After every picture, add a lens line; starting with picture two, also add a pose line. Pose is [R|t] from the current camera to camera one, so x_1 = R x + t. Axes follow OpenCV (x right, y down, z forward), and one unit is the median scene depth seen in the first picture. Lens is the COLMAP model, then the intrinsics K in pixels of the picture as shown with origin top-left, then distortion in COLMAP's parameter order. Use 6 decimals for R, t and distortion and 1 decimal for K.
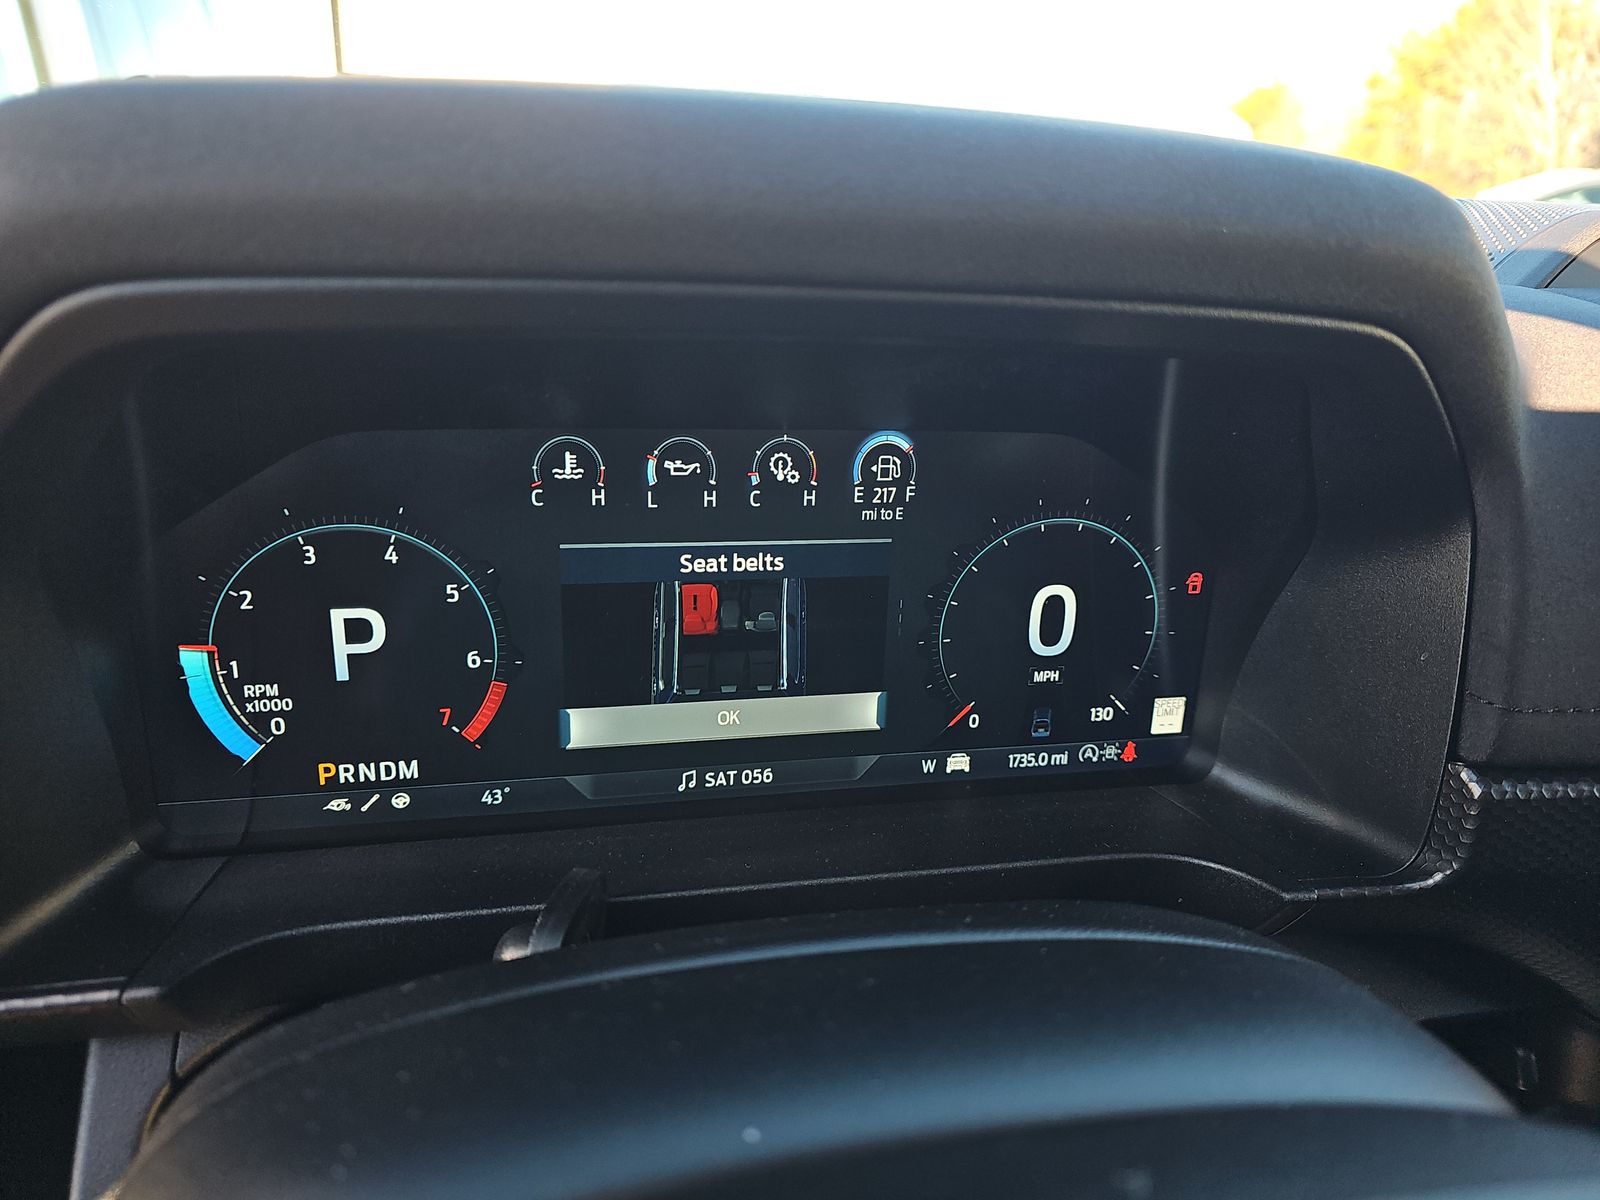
lens RADIAL K [[1059.4, 0, 802.0], [0, 1059.4, 592.5], [0, 0, 1]] dist [0.029737, -0.026581]
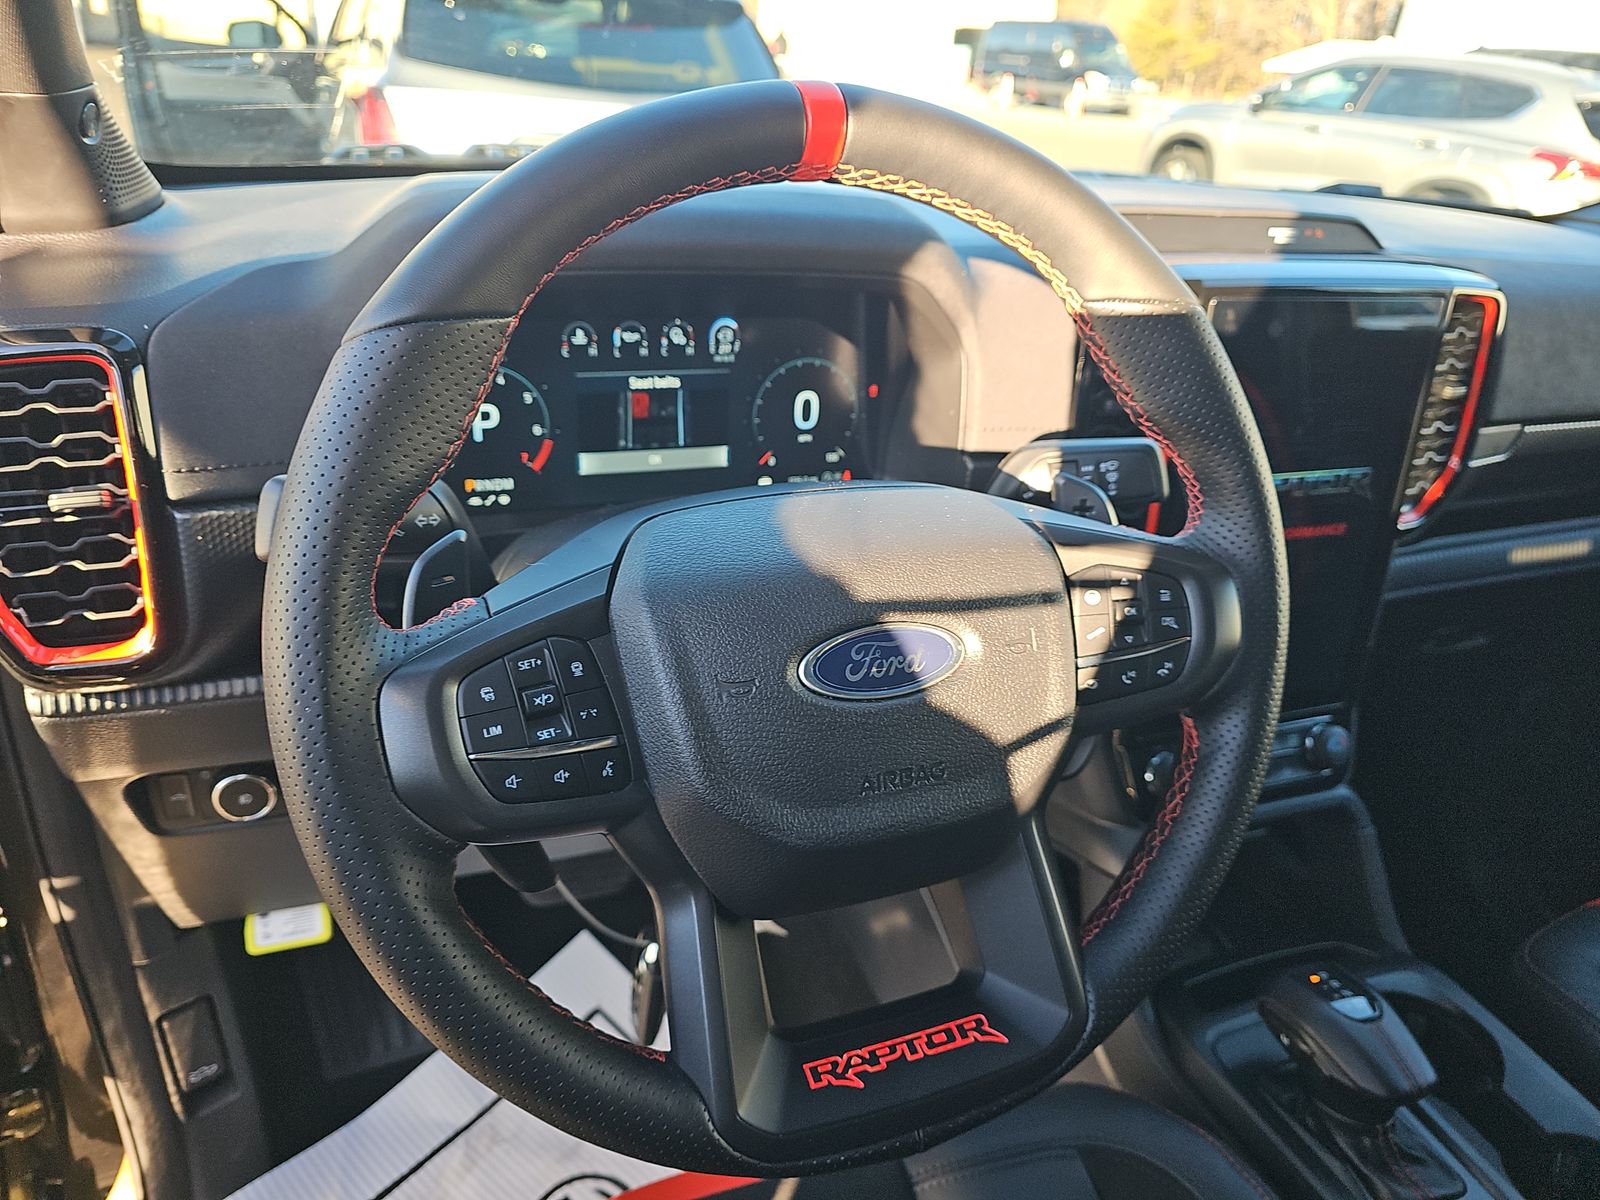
lens RADIAL K [[1059.4, 0, 802.5], [0, 1059.4, 615.9], [0, 0, 1]] dist [0.029737, -0.026581]
pose [[0.986290, -0.053823, 0.155999, -0.131984], [0.032317, 0.990009, 0.137252, 0.153275], [-0.161828, -0.130329, 0.978175, -1.200226]]
